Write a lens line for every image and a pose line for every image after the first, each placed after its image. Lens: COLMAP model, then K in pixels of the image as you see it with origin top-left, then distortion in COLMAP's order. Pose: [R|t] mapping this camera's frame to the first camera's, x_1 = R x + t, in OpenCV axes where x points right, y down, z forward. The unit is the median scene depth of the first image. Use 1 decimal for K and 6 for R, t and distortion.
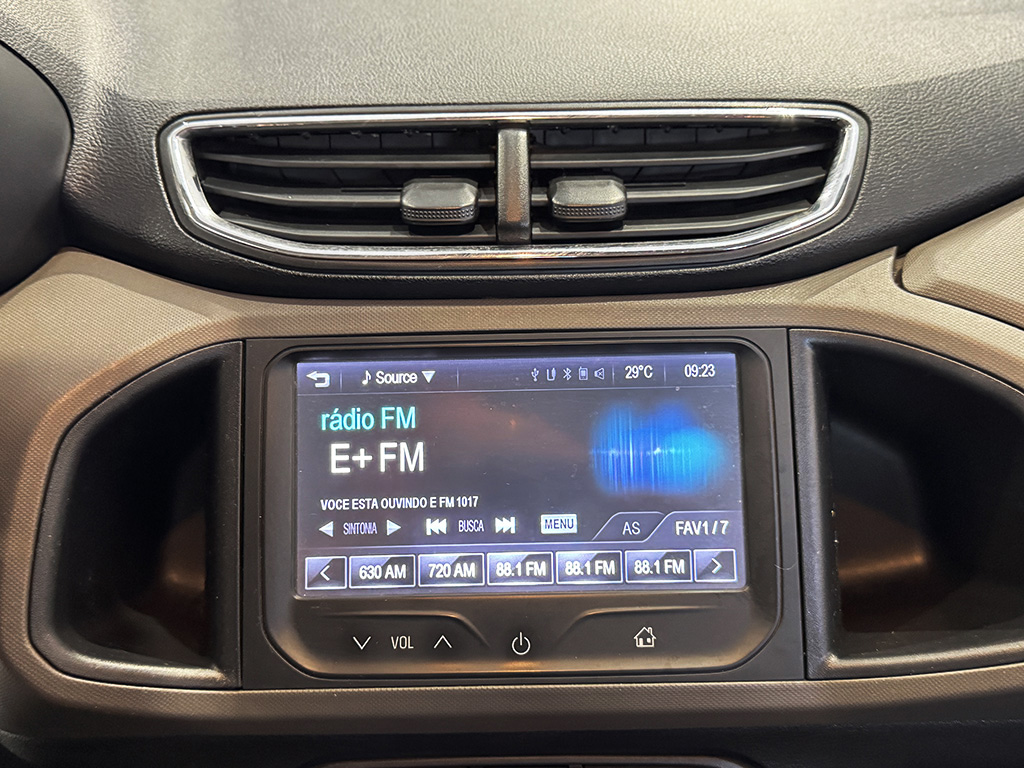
lens RADIAL K [[1092.3, 0, 507.6], [0, 1092.3, 385.9], [0, 0, 1]] dist [0.185543, -0.497095]
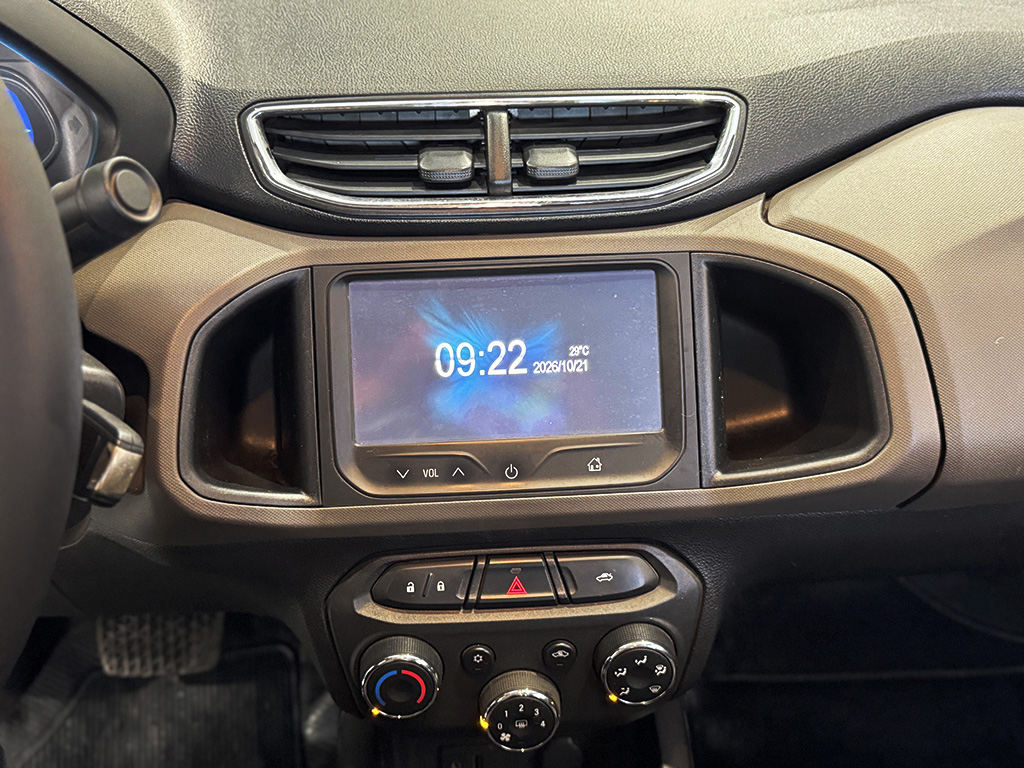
lens RADIAL K [[1092.3, 0, 507.6], [0, 1092.3, 385.9], [0, 0, 1]] dist [0.185543, -0.497095]
pose [[0.997848, -0.023509, 0.061210, -0.077434], [0.018012, 0.995881, 0.088859, -0.010309], [-0.063046, -0.087565, 0.994162, -0.434018]]
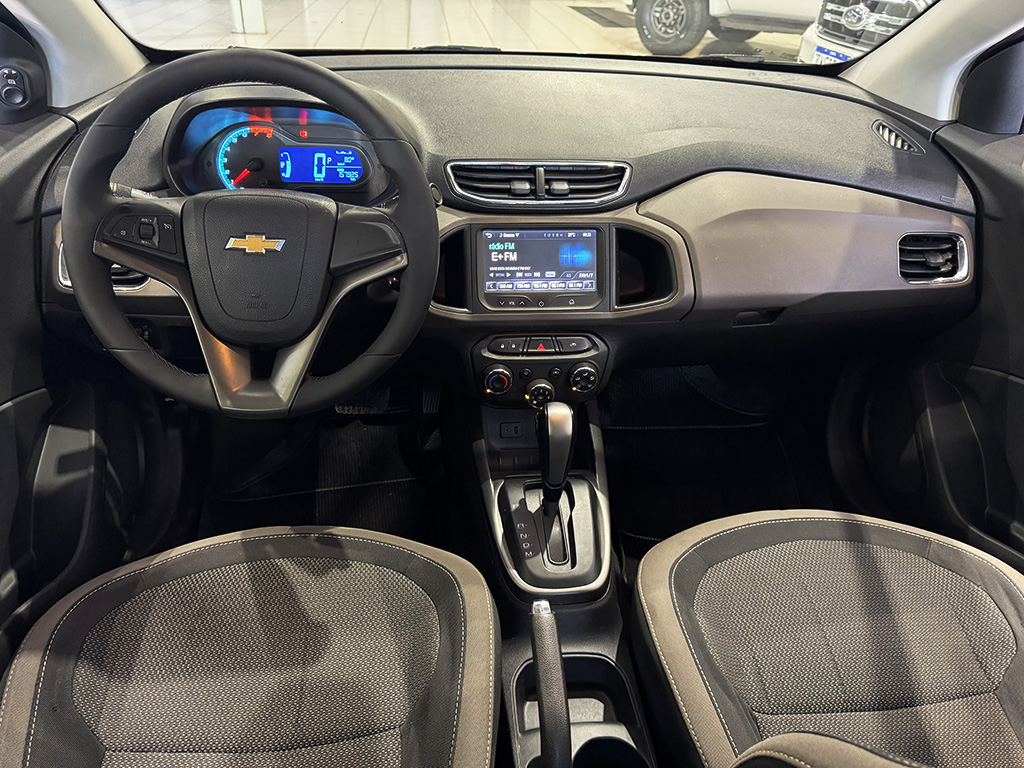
lens RADIAL K [[715.8, 0, 512.7], [0, 715.8, 391.1], [0, 0, 1]] dist [0.098440, -0.164160]
pose [[0.993276, -0.007742, 0.115510, -0.383543], [-0.013188, 0.983699, 0.179340, 0.077697], [-0.115015, -0.179657, 0.976983, -1.551549]]
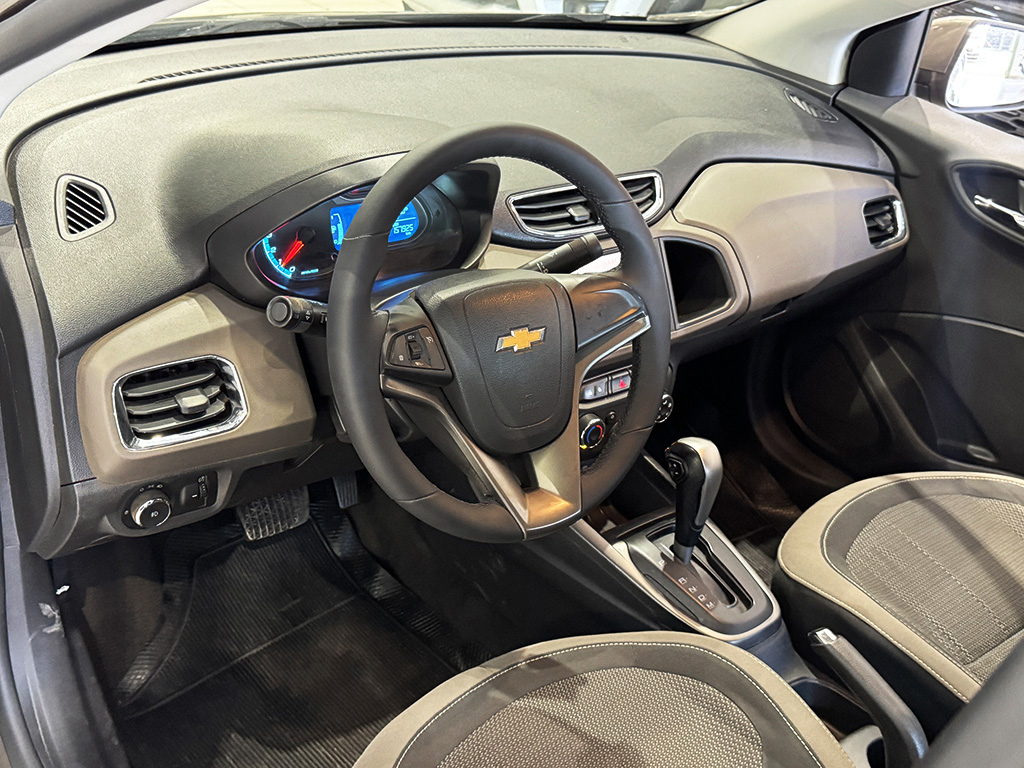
lens RADIAL K [[1092.3, 0, 507.6], [0, 1092.3, 385.9], [0, 0, 1]] dist [0.185543, -0.497095]
pose [[0.764955, -0.216716, 0.606530, -2.387311], [0.121230, 0.973308, 0.194872, -0.338247], [-0.632572, -0.075539, 0.770809, -1.482188]]
